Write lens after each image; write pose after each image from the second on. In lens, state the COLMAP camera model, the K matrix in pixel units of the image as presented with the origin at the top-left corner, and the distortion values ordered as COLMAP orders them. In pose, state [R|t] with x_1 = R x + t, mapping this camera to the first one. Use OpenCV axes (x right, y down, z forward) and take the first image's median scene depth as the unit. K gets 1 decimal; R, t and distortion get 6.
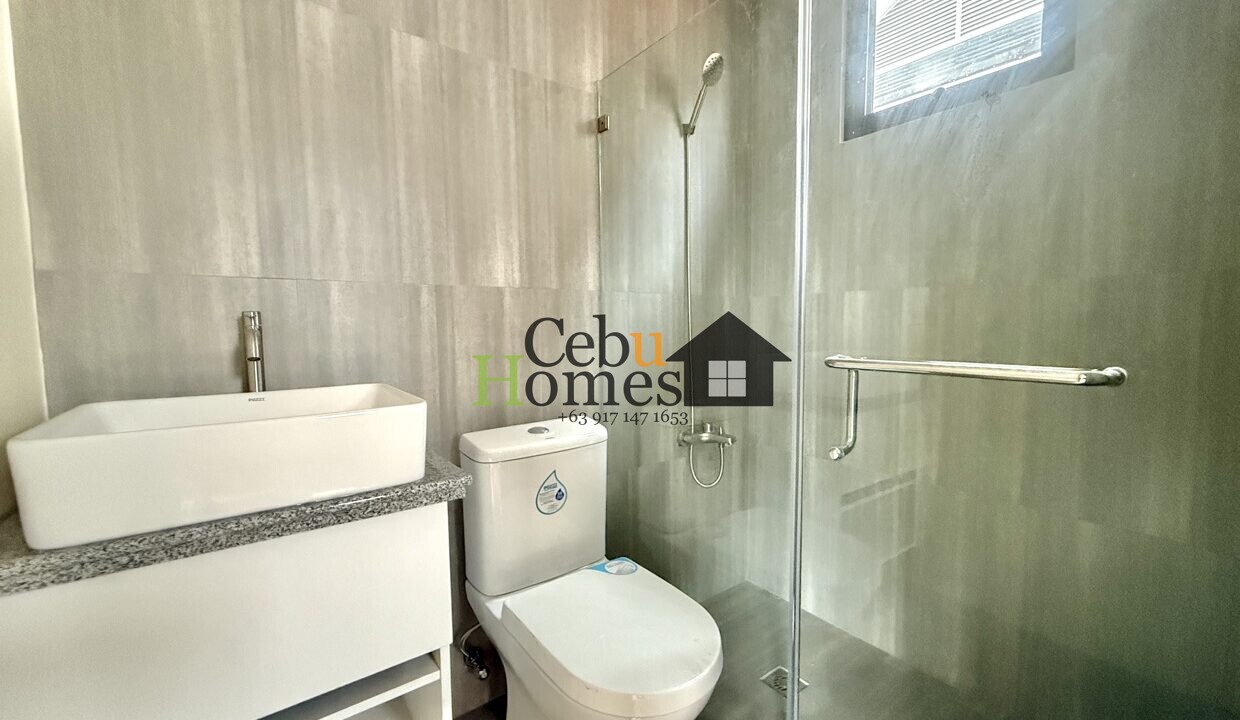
lens RADIAL K [[495.7, 0, 616.7], [0, 495.7, 359.8], [0, 0, 1]] dist [0.003833, -0.000169]
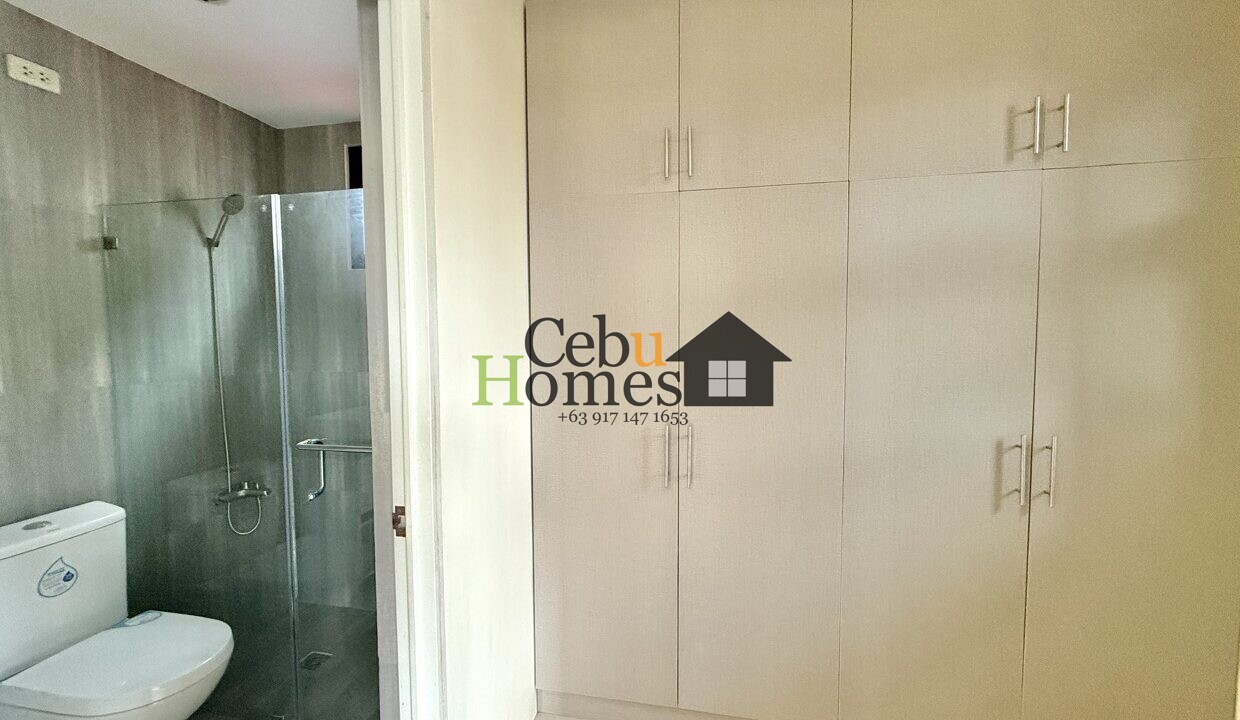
lens RADIAL K [[495.7, 0, 617.3], [0, 495.7, 361.6], [0, 0, 1]] dist [0.003833, -0.000169]
pose [[0.735214, -0.029276, 0.677203, 0.046309], [0.046245, 0.998905, -0.007023, -0.136787], [-0.676256, 0.036480, 0.735763, -0.625111]]
